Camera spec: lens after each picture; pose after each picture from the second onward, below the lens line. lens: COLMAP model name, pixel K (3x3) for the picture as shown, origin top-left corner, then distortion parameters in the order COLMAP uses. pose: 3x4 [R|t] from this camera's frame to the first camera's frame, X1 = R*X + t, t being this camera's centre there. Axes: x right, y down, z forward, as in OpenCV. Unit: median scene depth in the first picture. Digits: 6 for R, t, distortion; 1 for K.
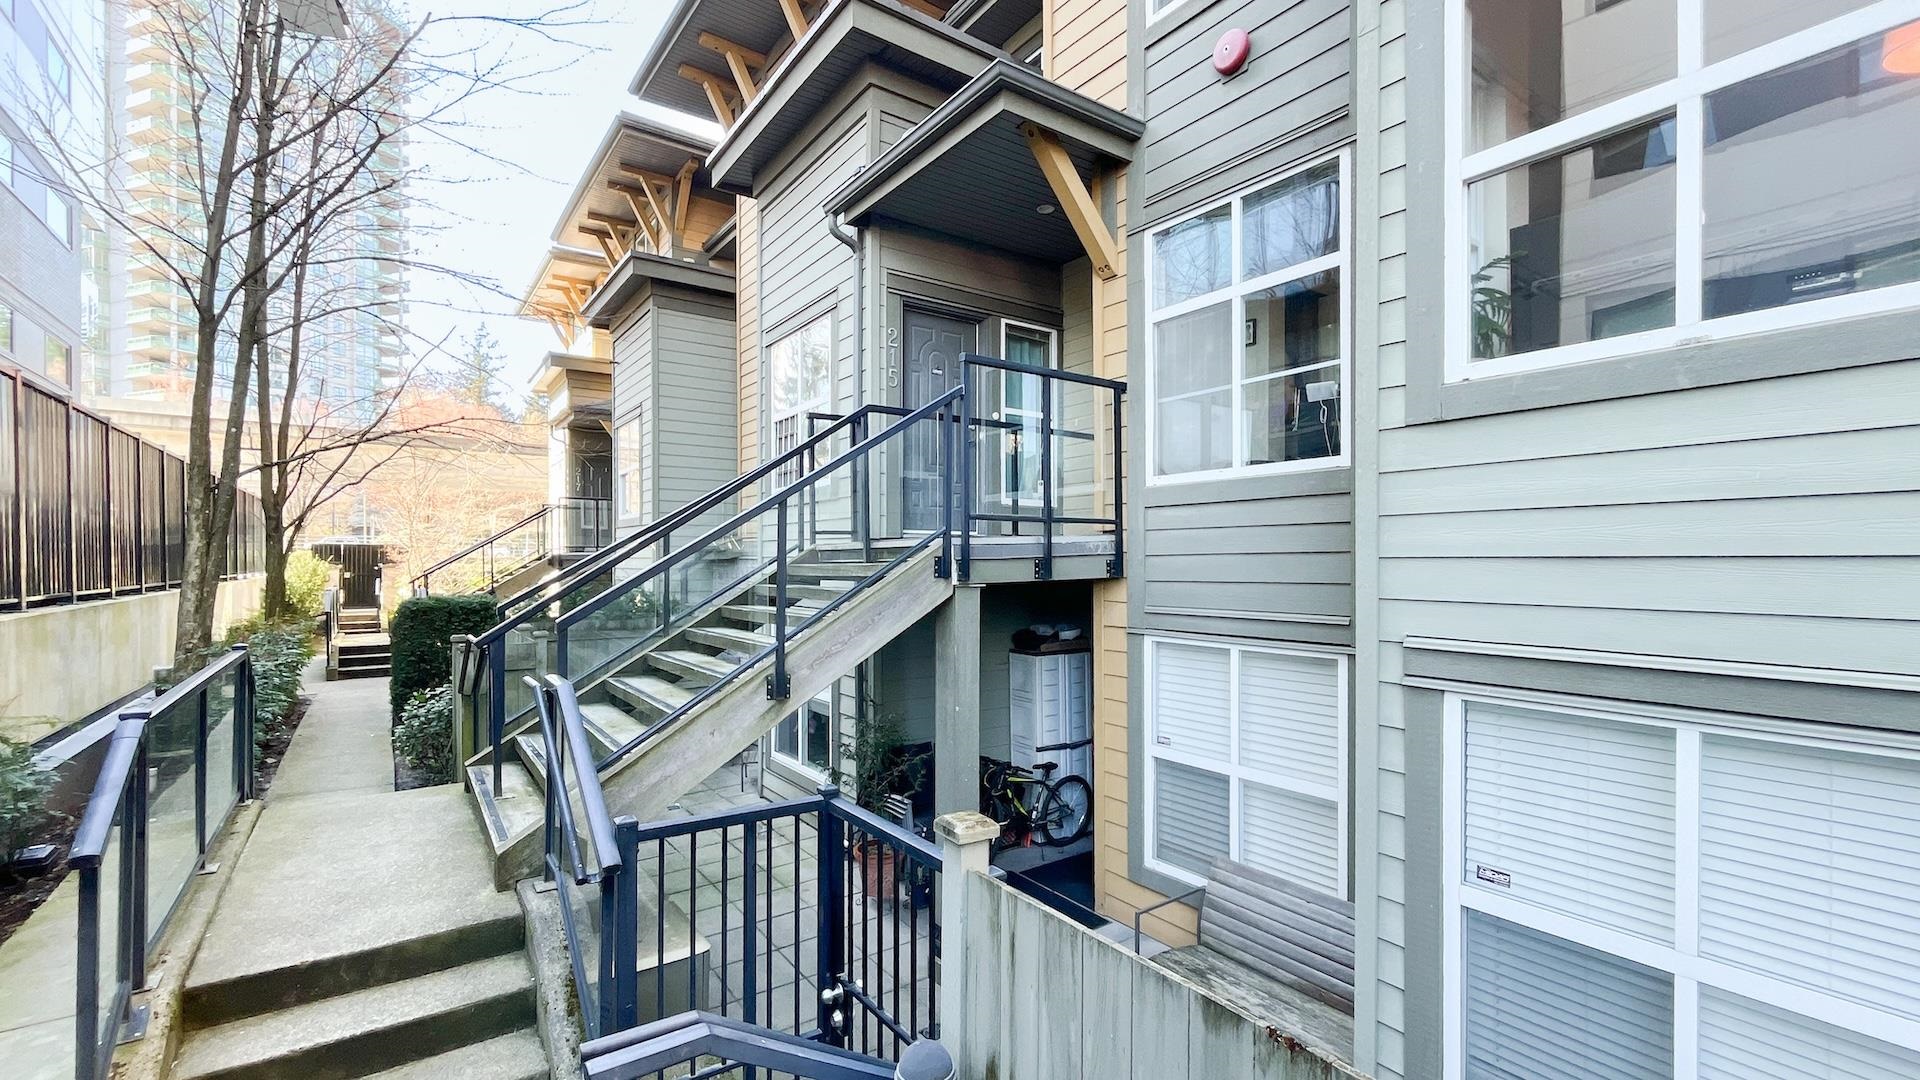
lens RADIAL K [[770.4, 0, 957.6], [0, 770.4, 543.3], [0, 0, 1]] dist [-0.003849, -0.000391]
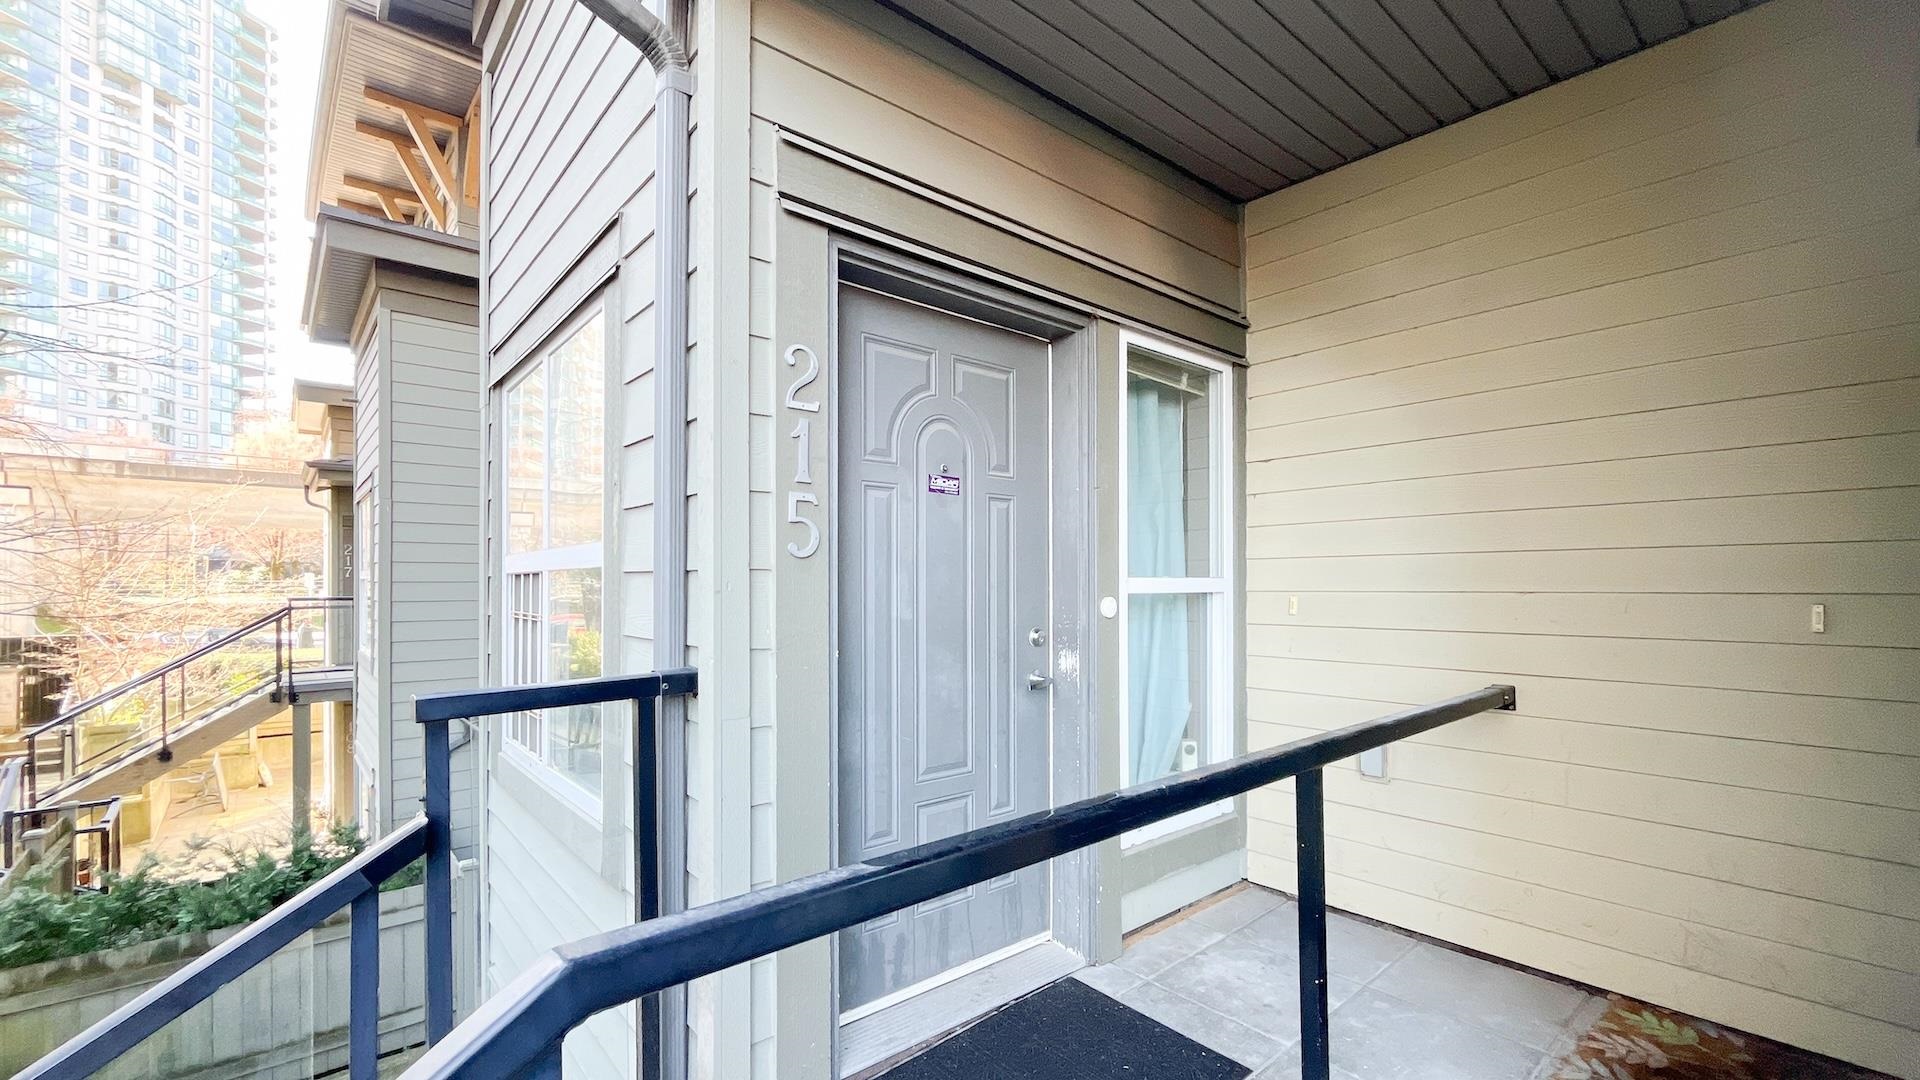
lens RADIAL K [[798.9, 0, 960.0], [0, 798.9, 540.0], [0, 0, 1]] dist [-0.000623, -0.000112]
pose [[0.993965, -0.003378, 0.109646, -0.054897], [0.009042, 0.998648, -0.051198, -0.180188], [-0.109324, 0.051881, 0.992651, 0.659868]]
